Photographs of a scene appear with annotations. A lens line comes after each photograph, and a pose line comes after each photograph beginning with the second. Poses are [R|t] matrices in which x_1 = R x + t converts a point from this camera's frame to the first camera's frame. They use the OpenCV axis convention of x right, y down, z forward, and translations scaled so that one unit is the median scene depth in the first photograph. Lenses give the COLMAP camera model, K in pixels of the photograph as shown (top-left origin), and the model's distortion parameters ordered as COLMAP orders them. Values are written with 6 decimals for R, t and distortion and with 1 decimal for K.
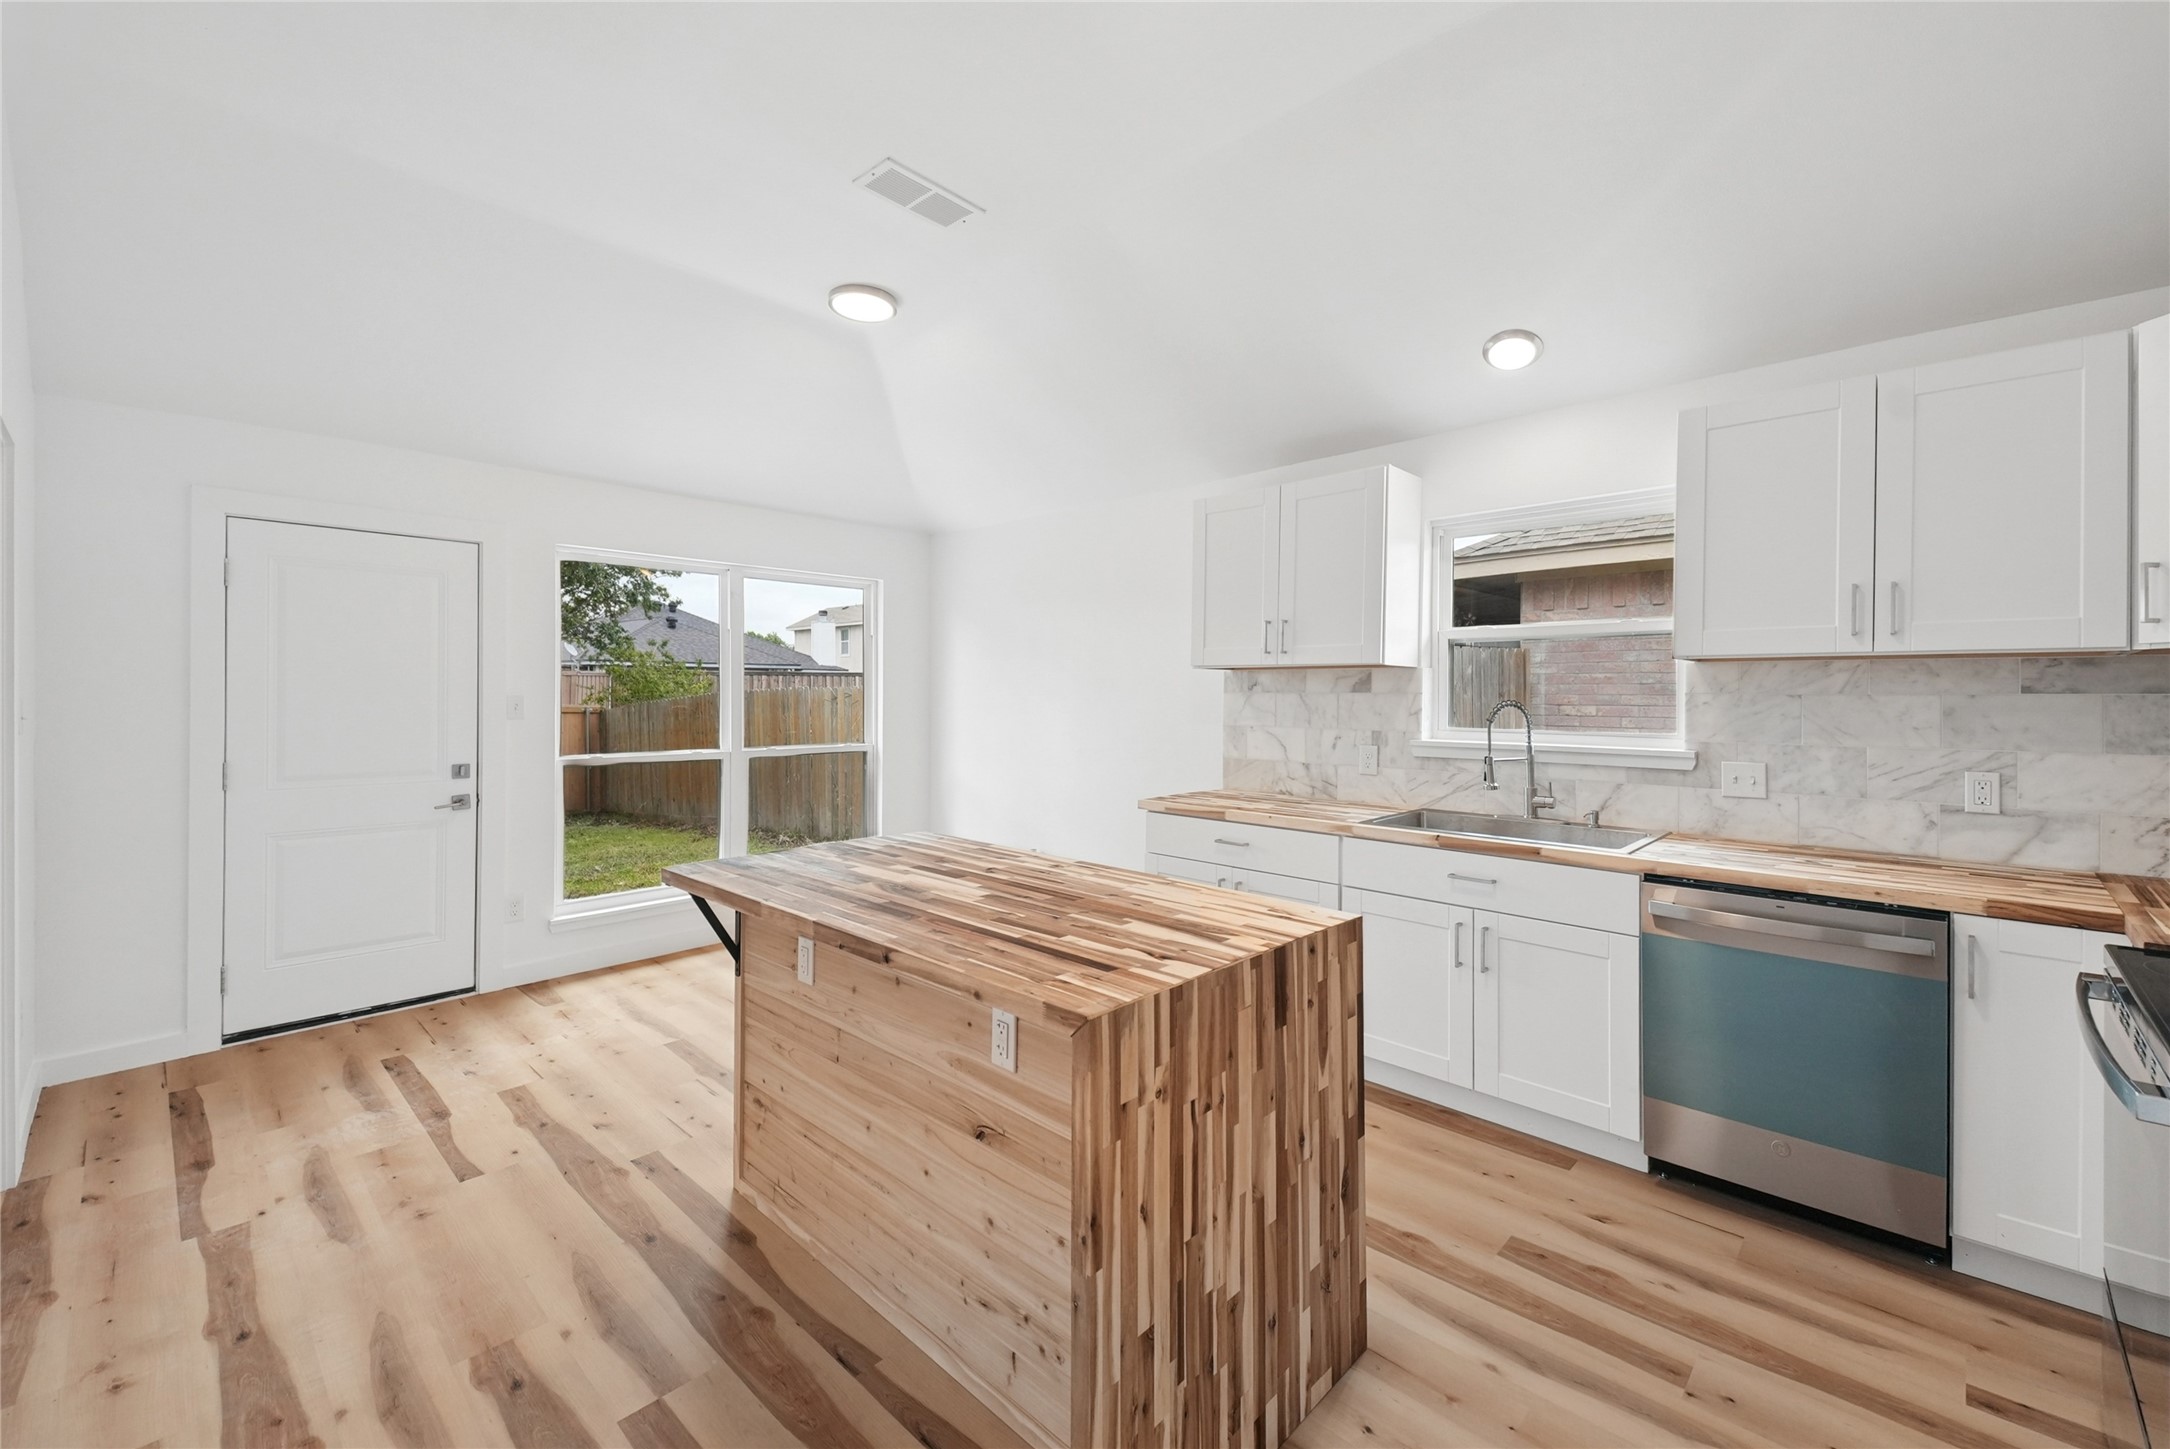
lens RADIAL K [[899.9, 0, 1119.4], [0, 899.9, 695.9], [0, 0, 1]] dist [-0.000625, -0.000512]
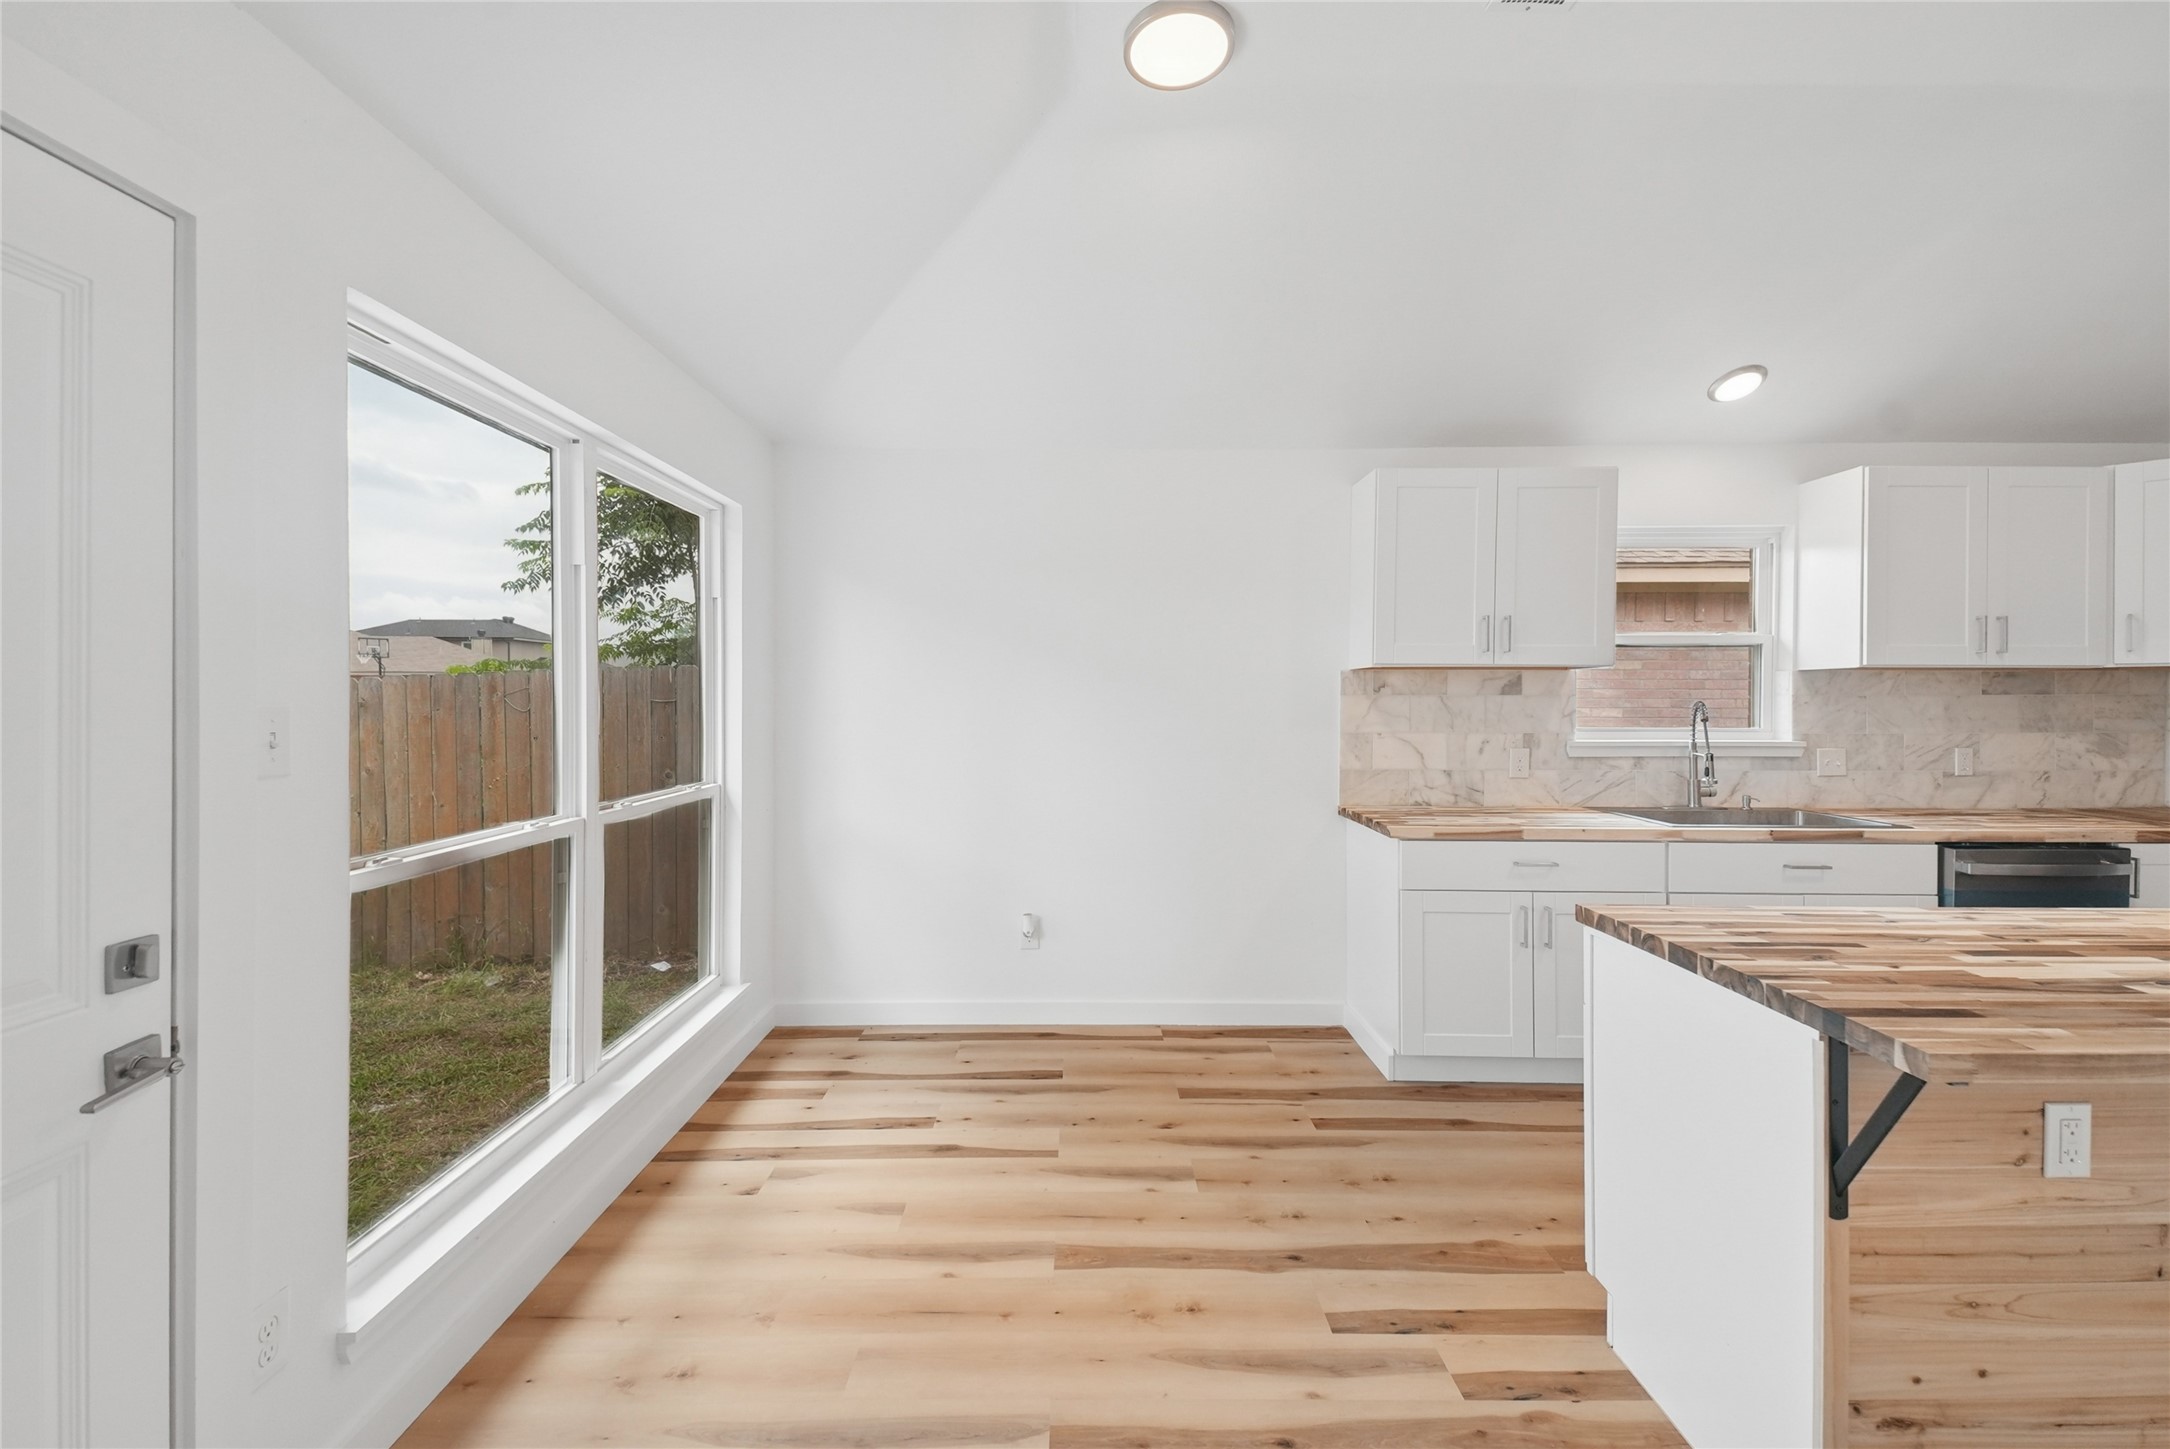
lens RADIAL K [[899.9, 0, 1086.0], [0, 899.9, 705.6], [0, 0, 1]] dist [-0.000625, -0.000512]
pose [[0.733300, -0.008942, 0.679847, -0.805985], [0.003692, 0.999951, 0.009170, -0.002672], [-0.679895, -0.004214, 0.733297, 0.655760]]
